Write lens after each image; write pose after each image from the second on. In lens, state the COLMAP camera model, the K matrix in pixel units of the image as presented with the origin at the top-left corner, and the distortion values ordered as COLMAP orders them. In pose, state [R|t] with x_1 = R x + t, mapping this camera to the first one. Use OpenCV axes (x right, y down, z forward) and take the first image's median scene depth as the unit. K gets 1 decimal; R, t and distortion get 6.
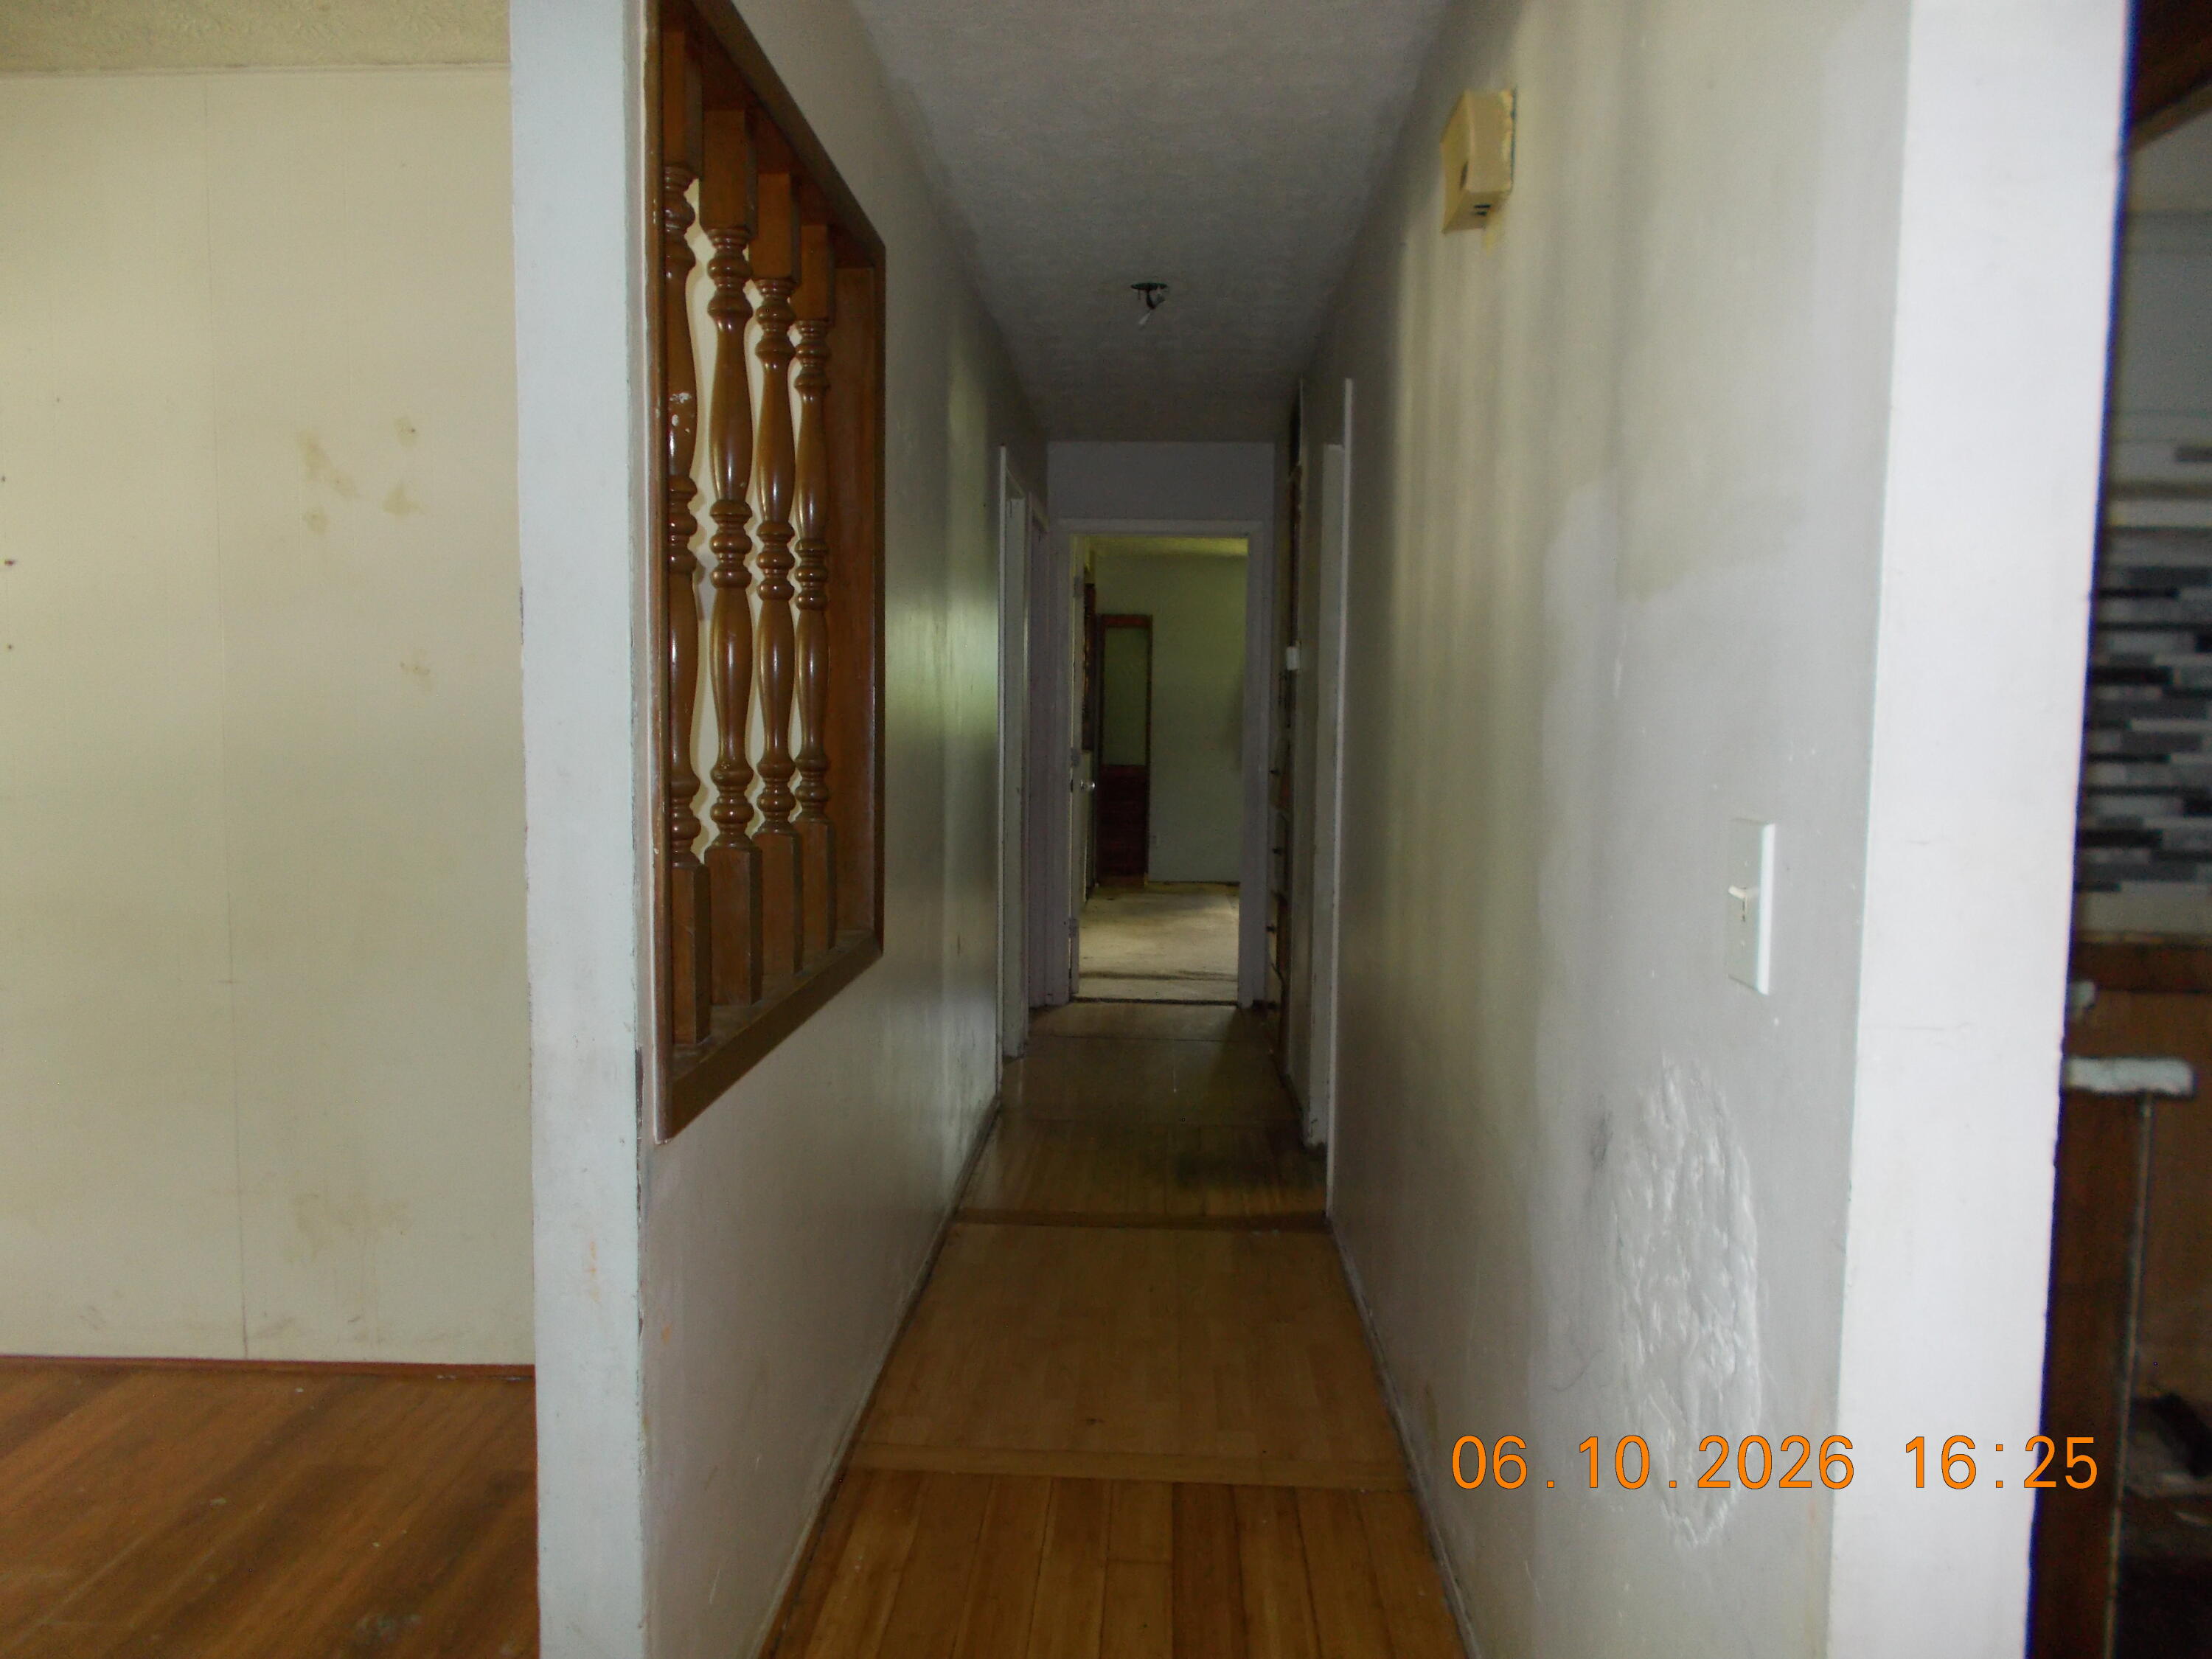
lens RADIAL K [[1683.6, 0, 1107.4], [0, 1683.6, 844.5], [0, 0, 1]] dist [0.015078, -0.018583]
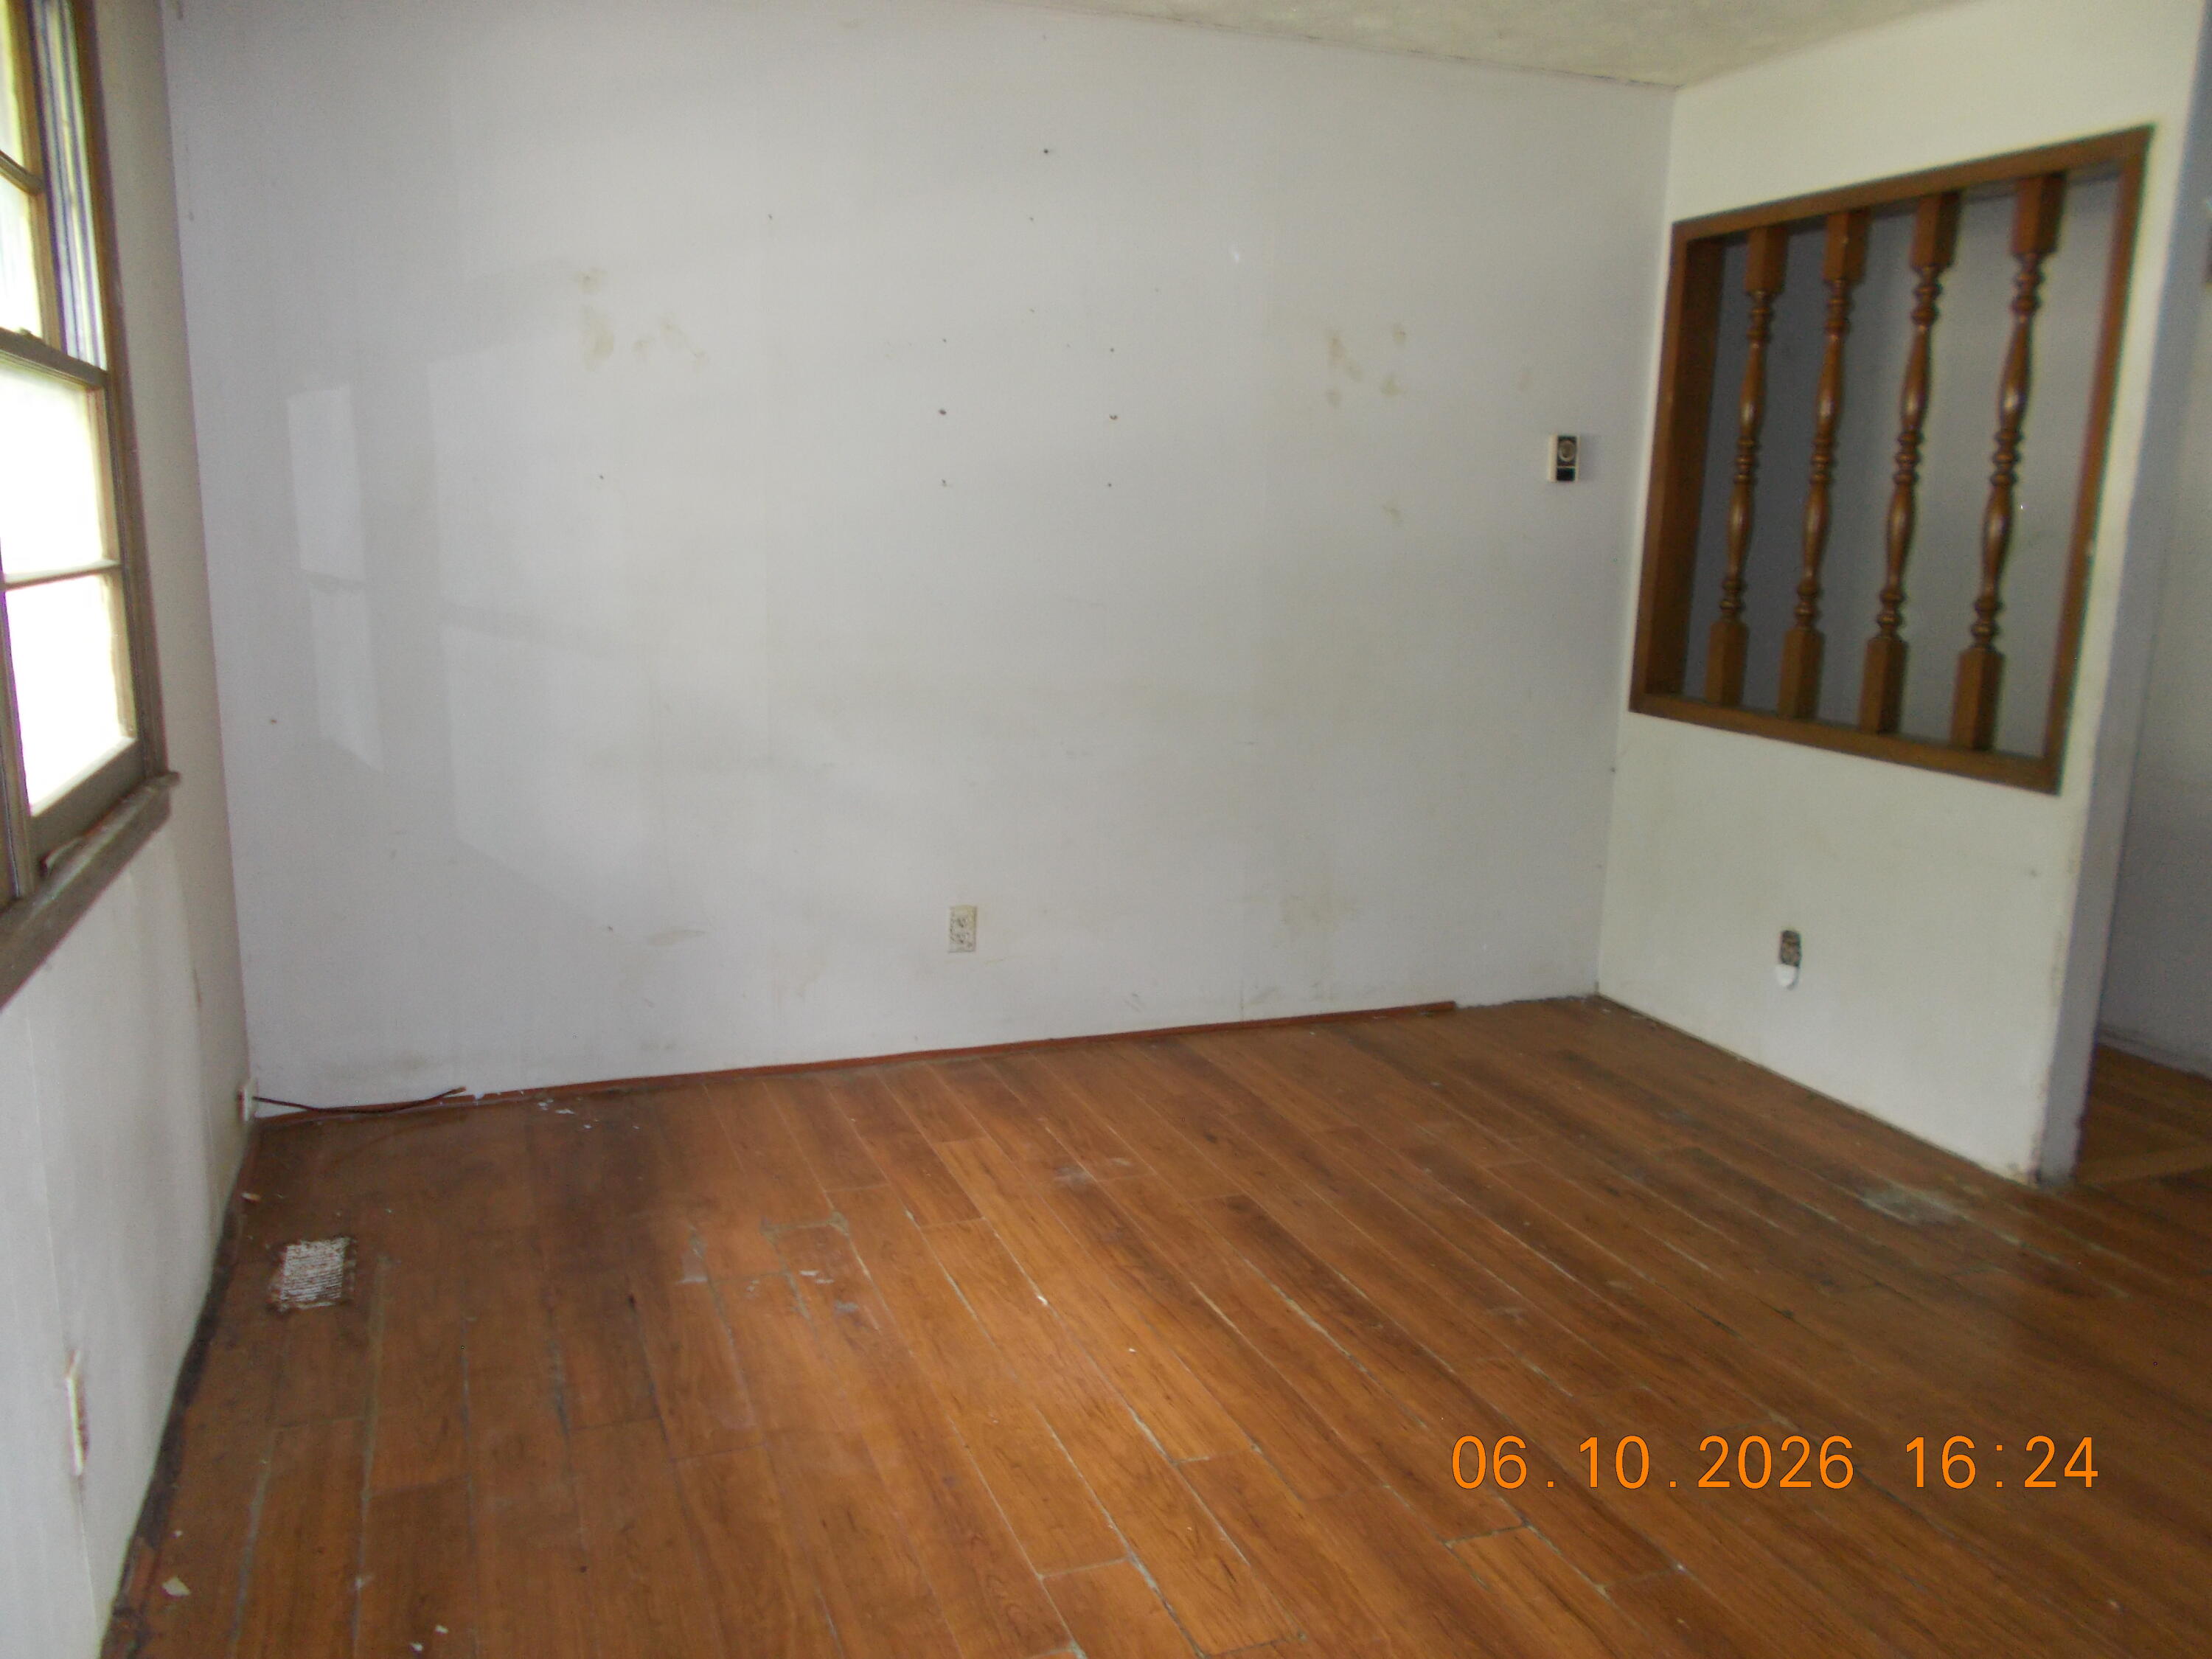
lens RADIAL K [[1683.6, 0, 1117.1], [0, 1683.6, 831.6], [0, 0, 1]] dist [0.015078, -0.018583]
pose [[0.910651, -0.052666, 0.409805, -1.158240], [0.004834, 0.993133, 0.116891, -0.006003], [-0.413147, -0.104466, 0.904653, -0.171683]]
